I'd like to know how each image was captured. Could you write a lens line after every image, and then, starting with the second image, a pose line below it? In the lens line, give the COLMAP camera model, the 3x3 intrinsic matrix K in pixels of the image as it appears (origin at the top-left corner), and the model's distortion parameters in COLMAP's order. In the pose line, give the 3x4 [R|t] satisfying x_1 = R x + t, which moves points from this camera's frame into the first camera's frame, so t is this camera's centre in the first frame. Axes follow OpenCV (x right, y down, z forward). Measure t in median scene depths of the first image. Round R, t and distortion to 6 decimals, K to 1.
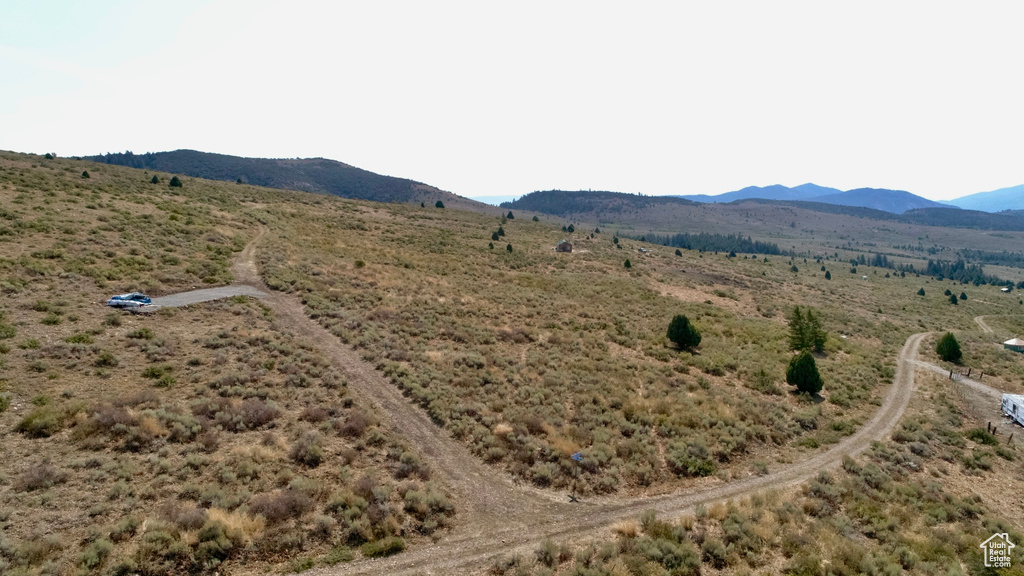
lens RADIAL K [[685.6, 0, 512.4], [0, 685.6, 287.0], [0, 0, 1]] dist [-0.000967, 0.000180]
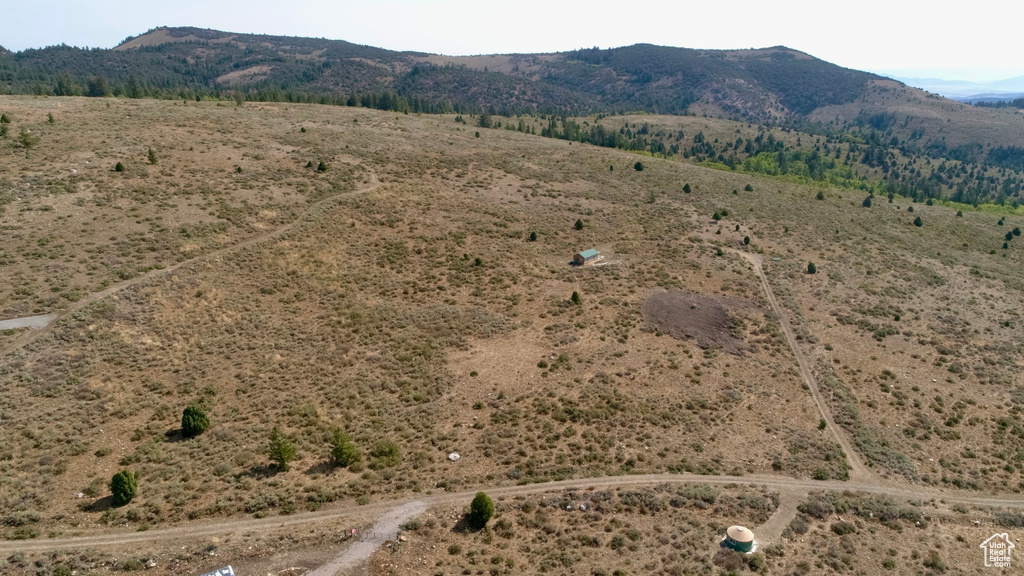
lens RADIAL K [[685.6, 0, 511.9], [0, 685.6, 289.3], [0, 0, 1]] dist [-0.000967, 0.000180]
pose [[0.762142, 0.199778, -0.615815, 0.099847], [-0.087534, 0.974262, 0.207729, -0.034211], [0.641465, -0.104414, 0.760014, 0.028408]]
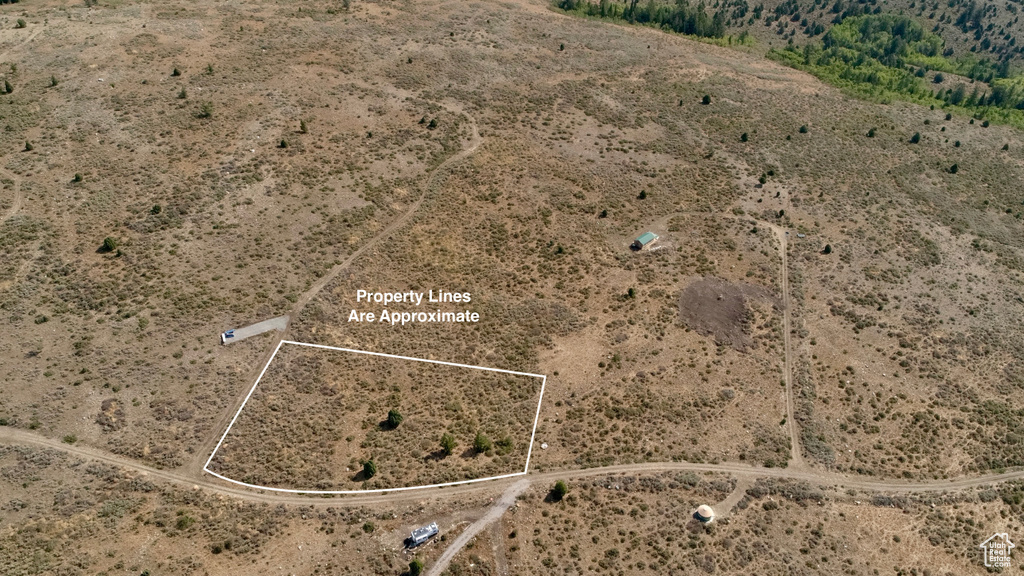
lens RADIAL K [[685.6, 0, 511.9], [0, 685.6, 288.3], [0, 0, 1]] dist [-0.000967, 0.000180]
pose [[0.690827, 0.435845, -0.576886, 0.110948], [-0.094175, 0.845328, 0.525881, -0.103162], [0.716861, -0.308964, 0.625021, -0.000347]]
